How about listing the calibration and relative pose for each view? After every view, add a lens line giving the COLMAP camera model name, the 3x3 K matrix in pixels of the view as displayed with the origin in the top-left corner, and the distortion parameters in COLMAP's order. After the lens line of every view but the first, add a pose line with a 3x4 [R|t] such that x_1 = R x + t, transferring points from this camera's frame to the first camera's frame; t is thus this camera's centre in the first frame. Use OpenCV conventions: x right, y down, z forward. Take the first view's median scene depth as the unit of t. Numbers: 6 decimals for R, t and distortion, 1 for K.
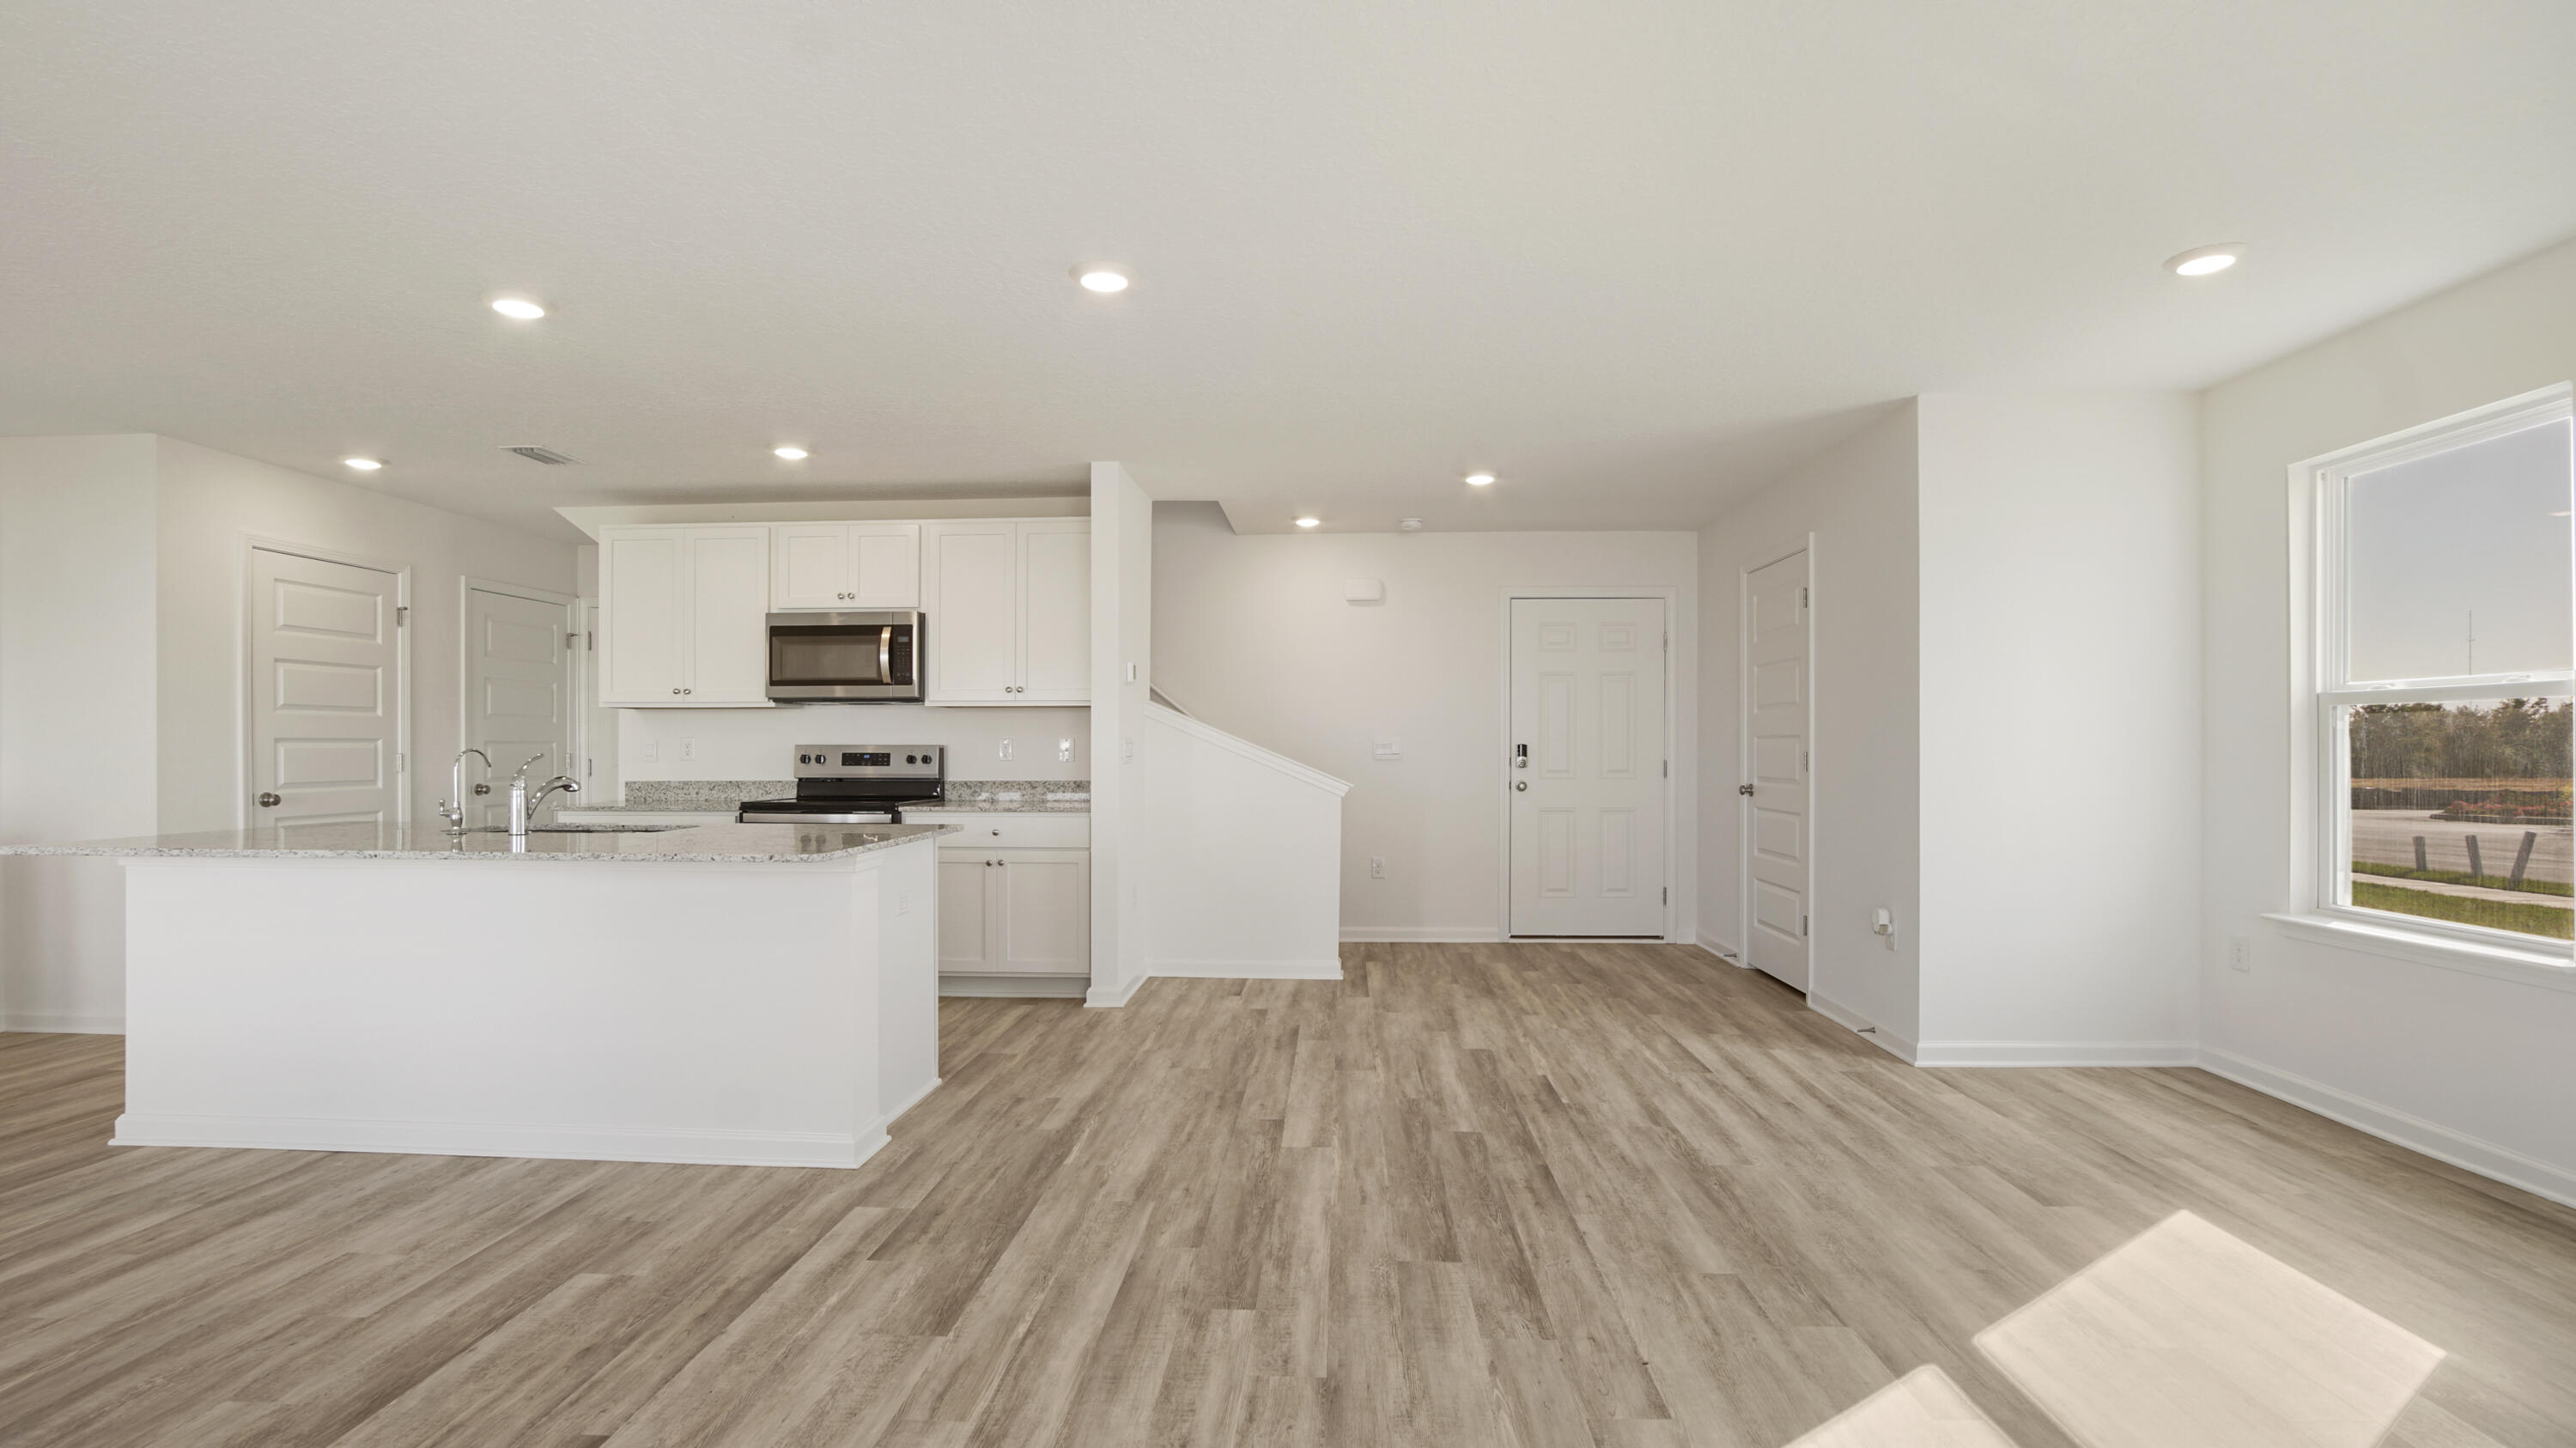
lens RADIAL K [[1161.8, 0, 1290.4], [0, 1161.8, 746.8], [0, 0, 1]] dist [-0.040899, 0.008447]
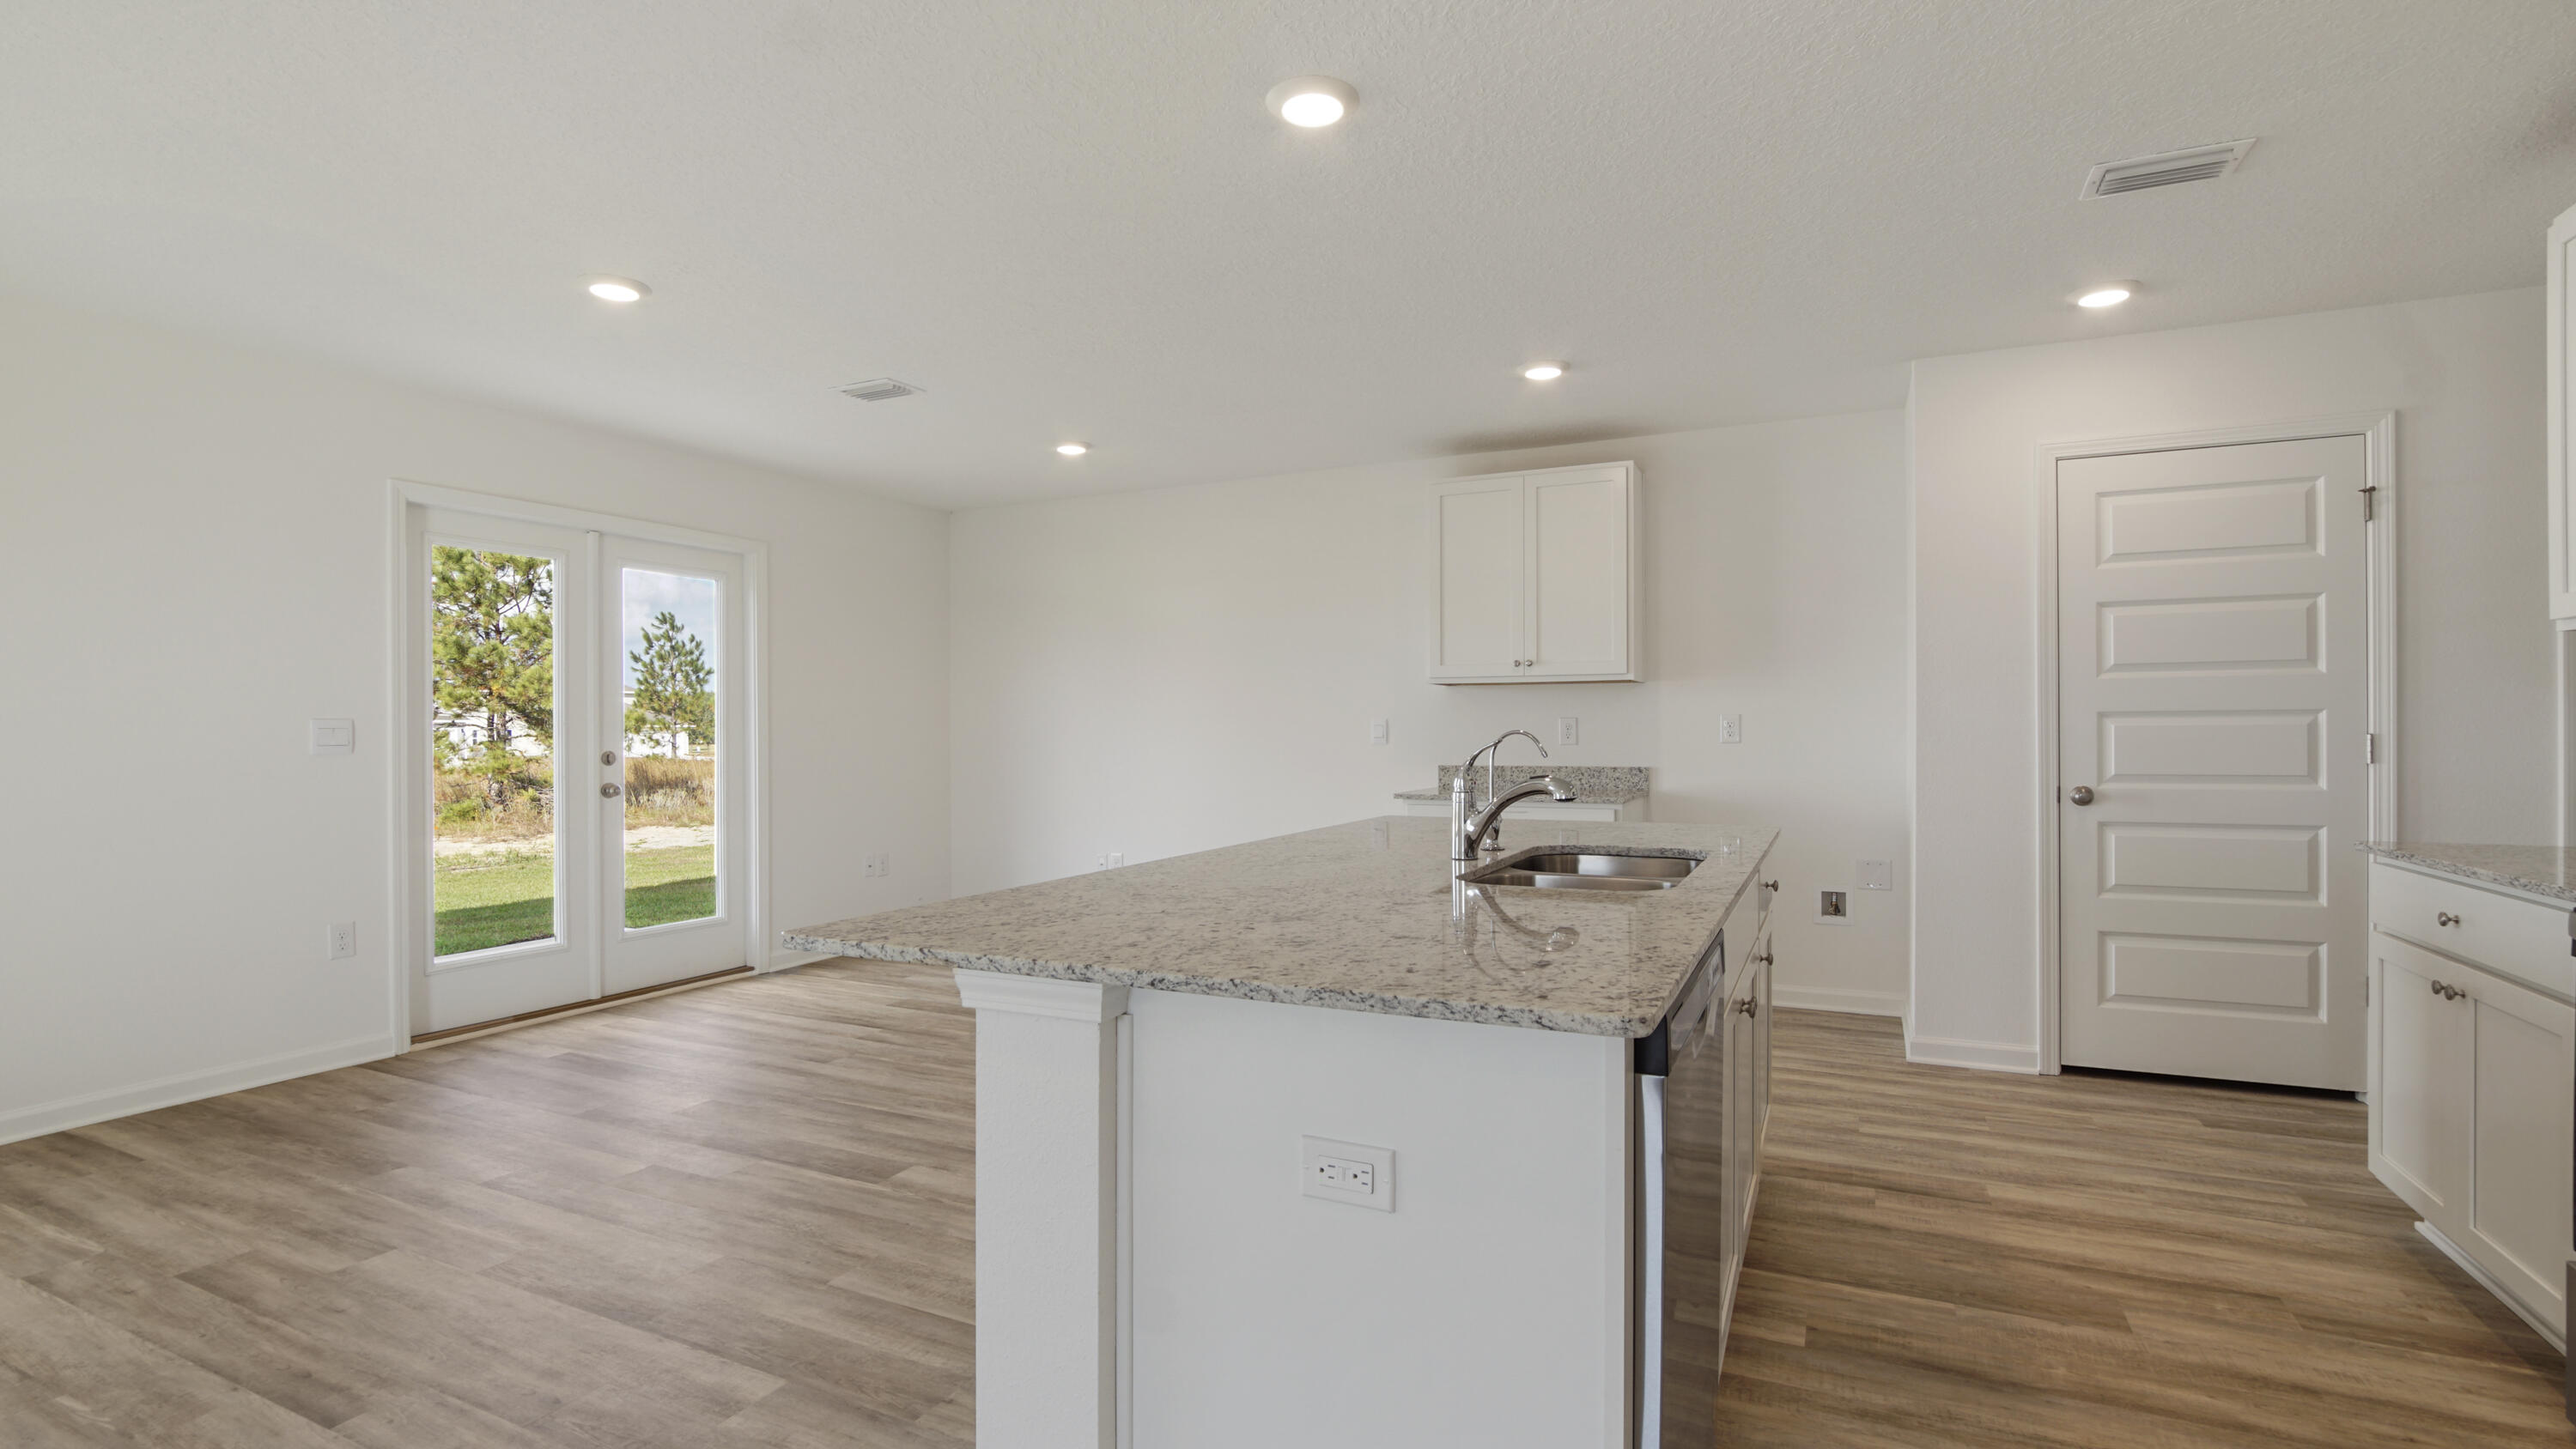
lens RADIAL K [[1180.9, 0, 1288.0], [0, 1180.9, 724.5], [0, 0, 1]] dist [-0.020098, 0.002057]
pose [[-0.396017, 0.000106, -0.918243, 0.001019], [0.007055, 0.999971, -0.002927, -0.001092], [0.918216, -0.007638, -0.396006, 0.809528]]
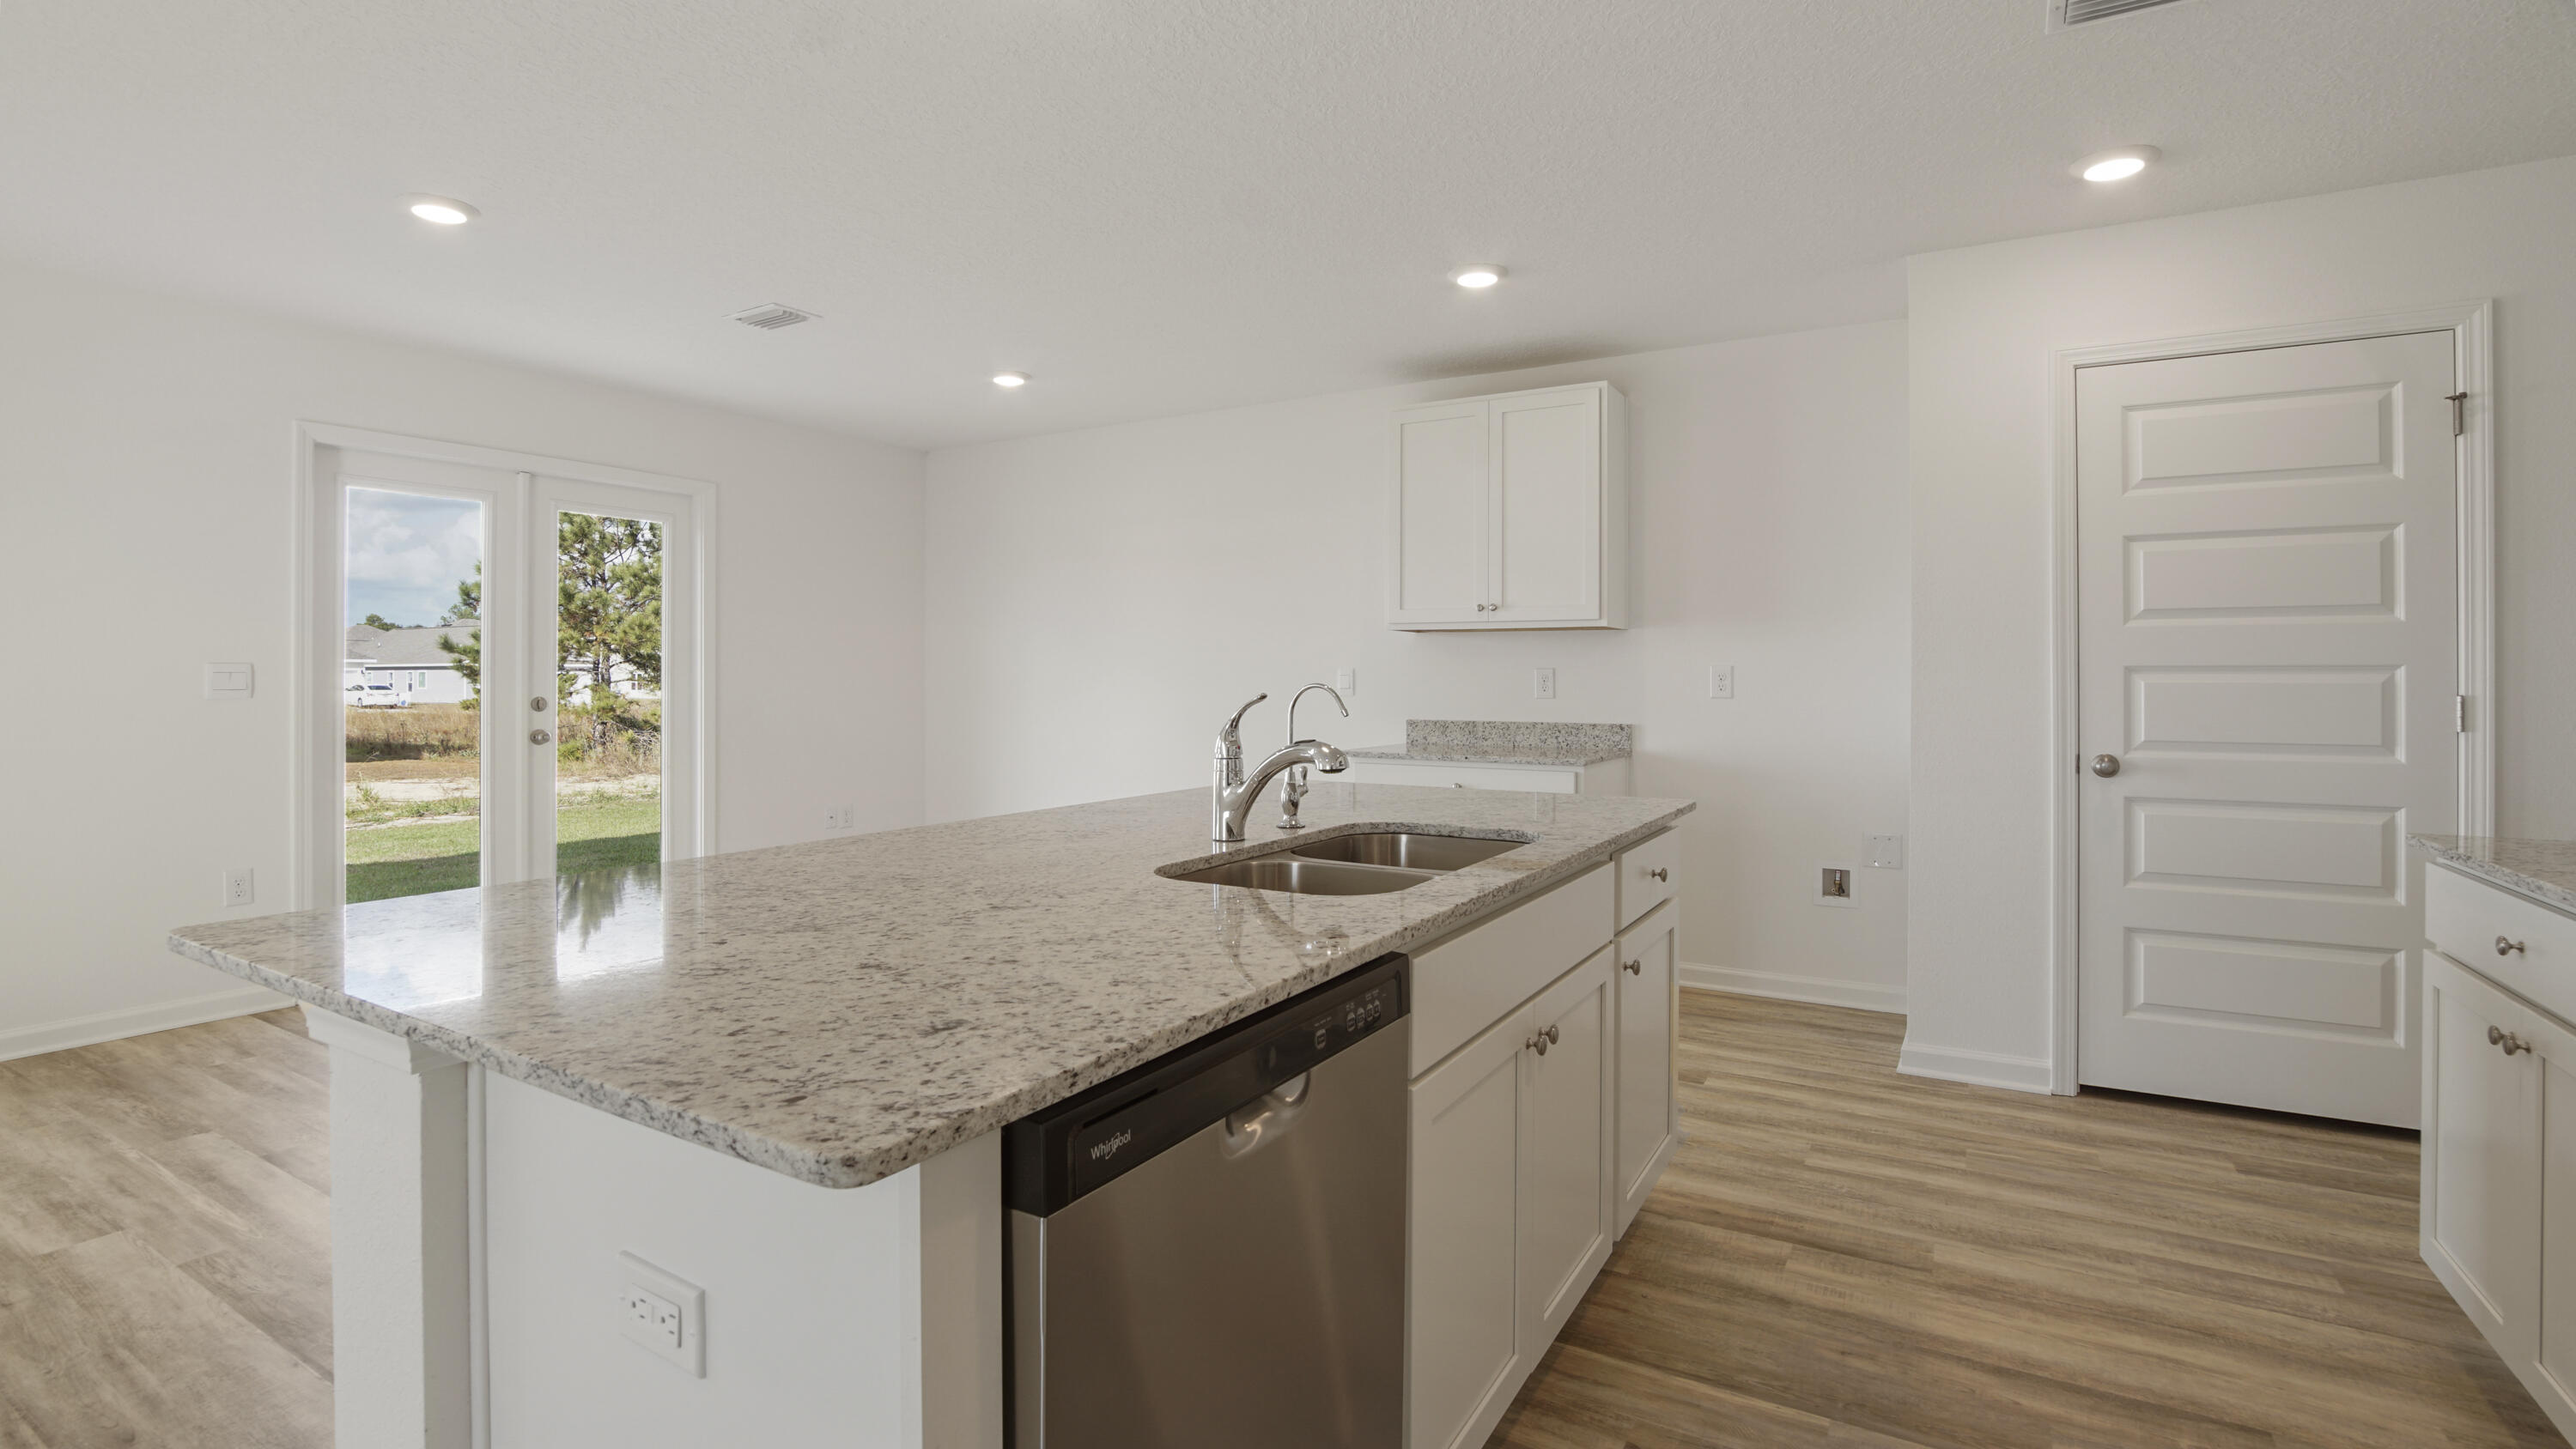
lens RADIAL K [[1181.5, 0, 1285.6], [0, 1181.5, 665.4], [0, 0, 1]] dist [-0.039675, 0.008159]
pose [[-0.476276, -0.008714, -0.879253, -0.128046], [-0.000086, 0.999951, -0.009863, -0.001875], [0.879296, -0.004622, -0.476254, 0.888796]]
